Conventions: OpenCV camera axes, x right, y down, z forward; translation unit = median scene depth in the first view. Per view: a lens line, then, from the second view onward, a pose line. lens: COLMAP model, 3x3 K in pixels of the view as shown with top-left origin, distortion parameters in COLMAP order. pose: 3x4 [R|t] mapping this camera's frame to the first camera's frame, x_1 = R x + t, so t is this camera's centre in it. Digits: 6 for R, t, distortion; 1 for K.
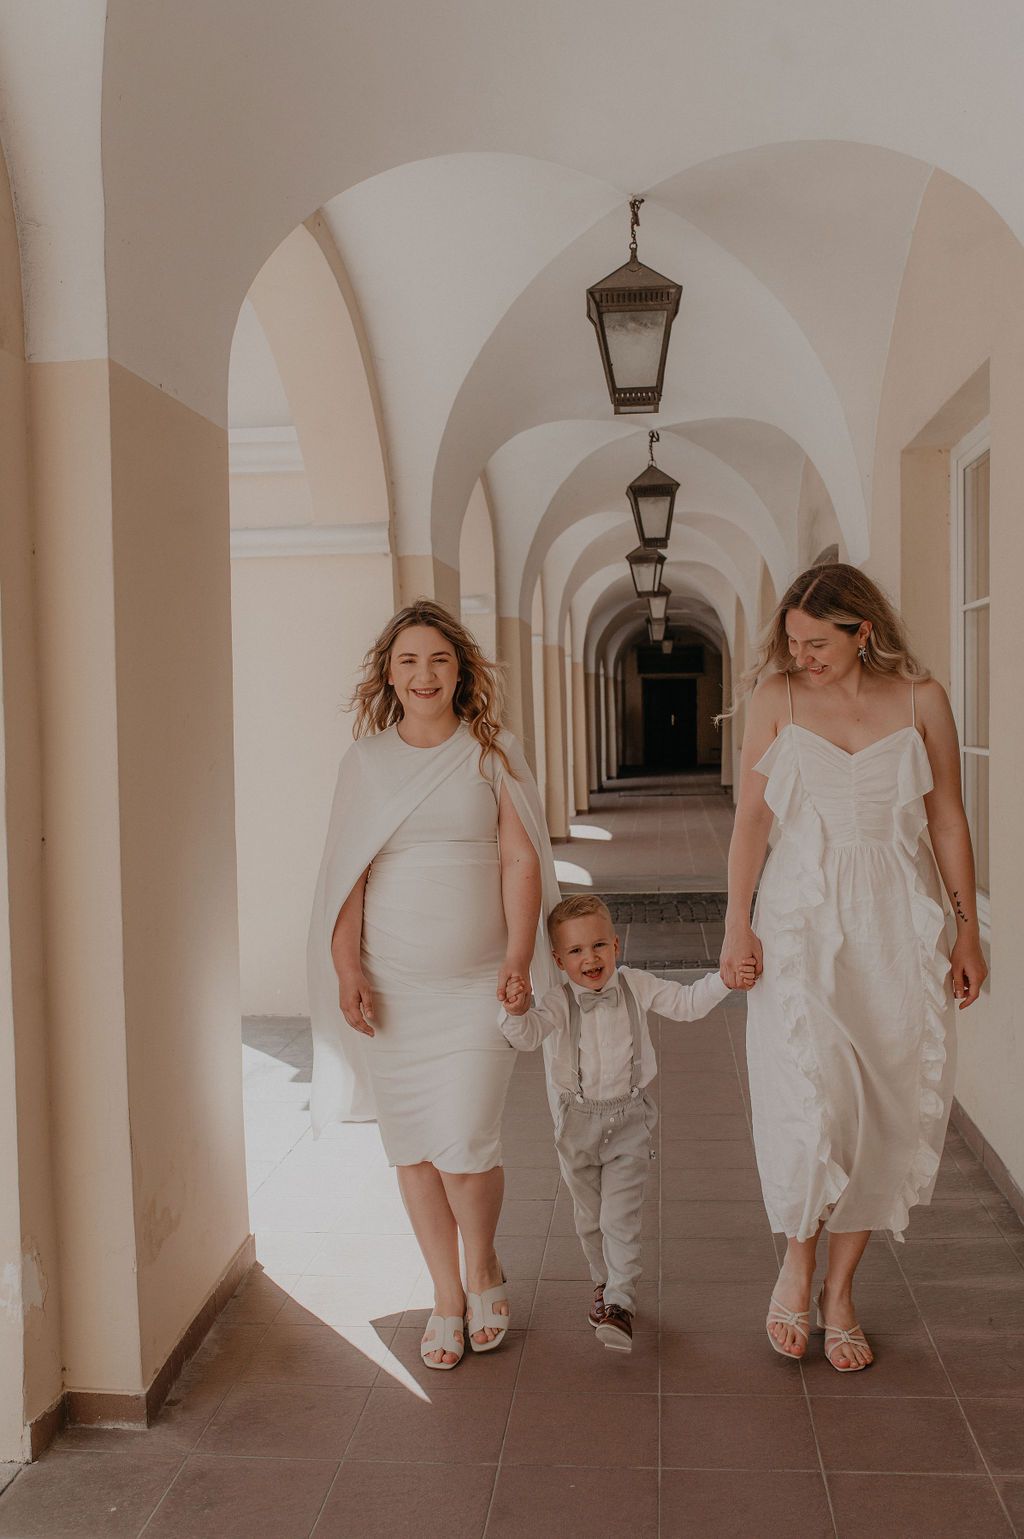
lens RADIAL K [[1499.2, 0, 509.5], [0, 1499.2, 779.1], [0, 0, 1]] dist [-0.010774, 0.000000]
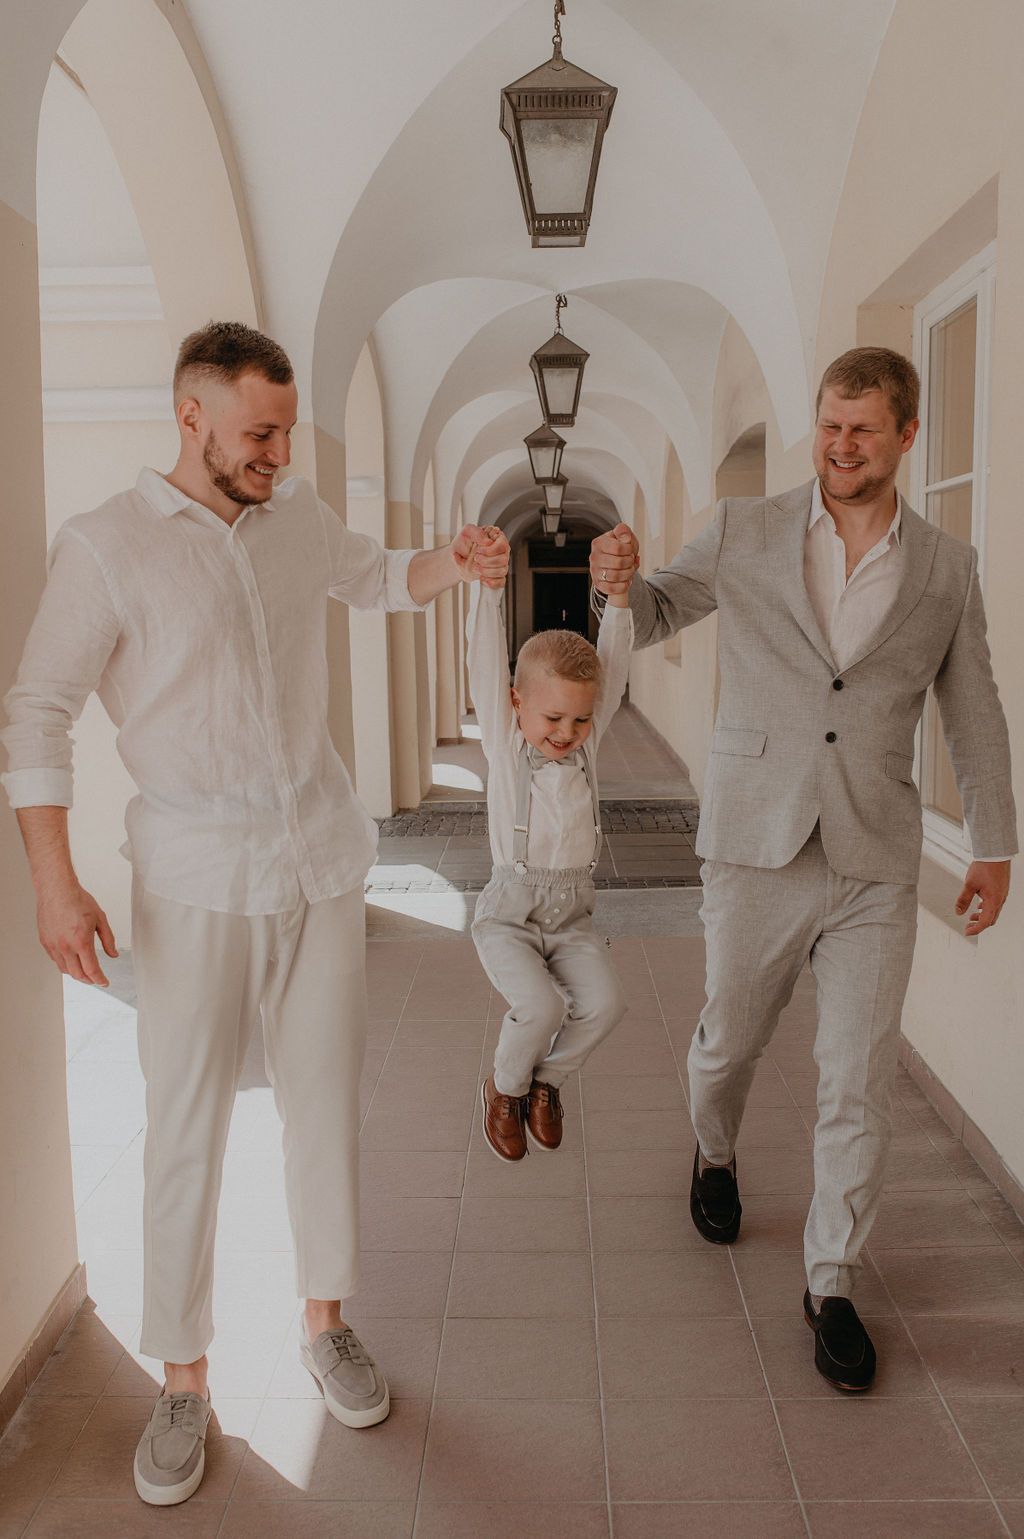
lens RADIAL K [[1499.2, 0, 505.4], [0, 1499.2, 755.6], [0, 0, 1]] dist [-0.010774, 0.000000]
pose [[0.997299, 0.002414, 0.073414, -0.004807], [-0.006409, 0.998508, 0.054229, -0.005221], [-0.073174, -0.054553, 0.995826, 0.138194]]
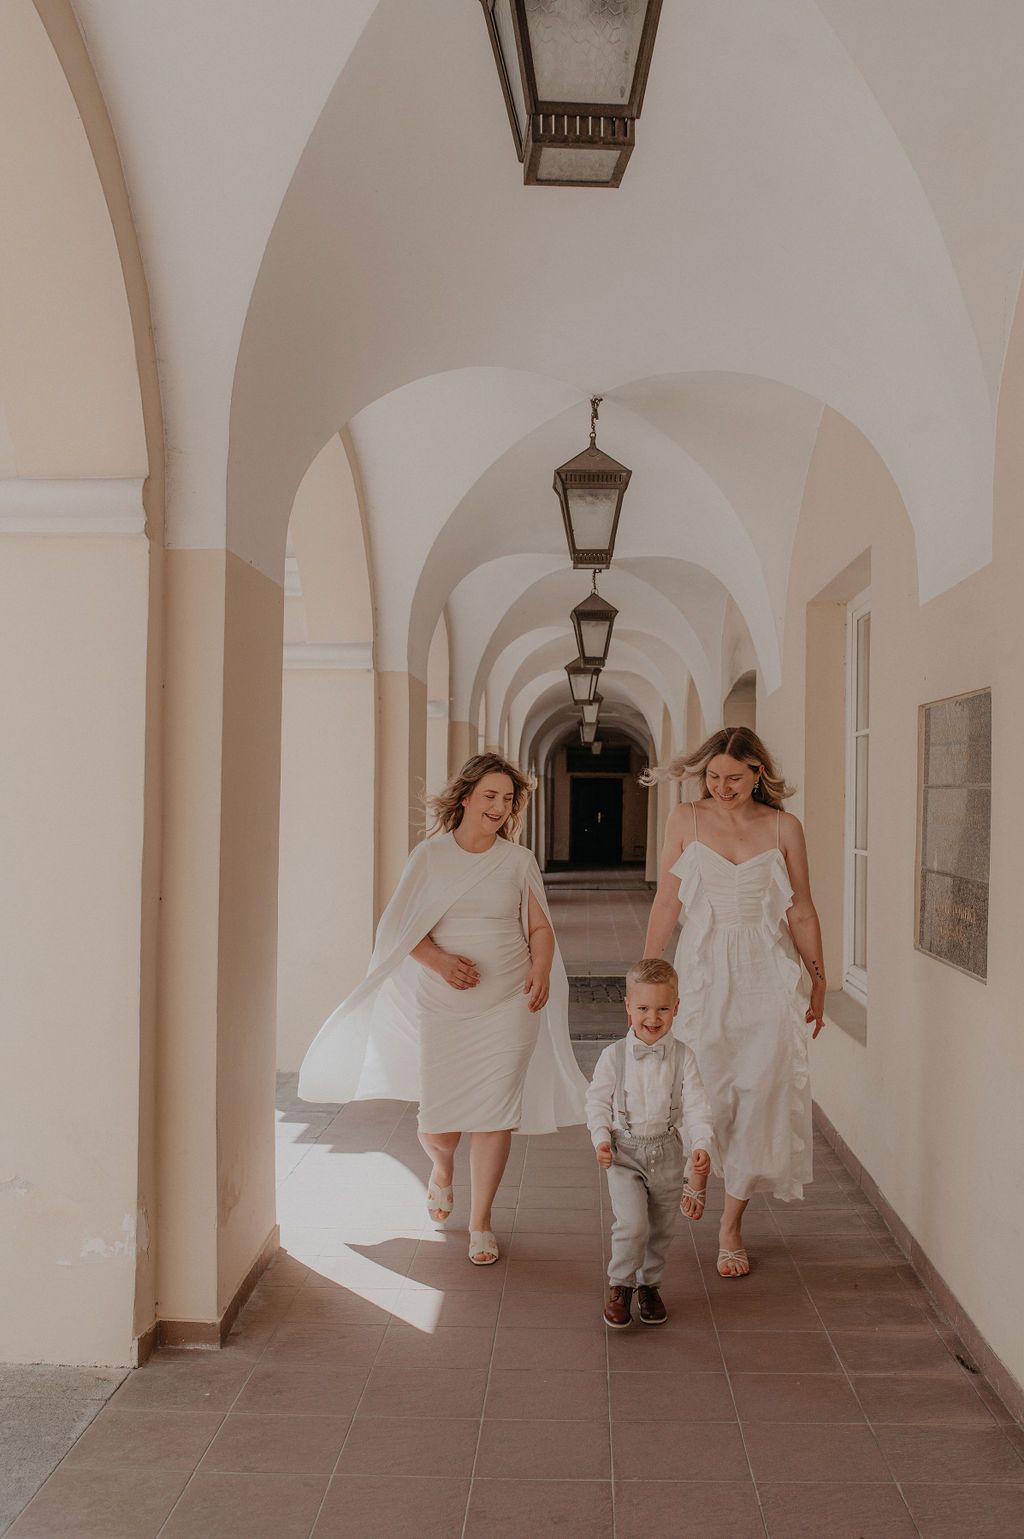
lens RADIAL K [[1499.2, 0, 522.5], [0, 1499.2, 781.0], [0, 0, 1]] dist [-0.010774, 0.000000]
pose [[0.997838, 0.028958, 0.058996, -0.034559], [-0.025296, 0.997763, -0.061888, 0.004946], [-0.060656, 0.060261, 0.996338, -0.181626]]
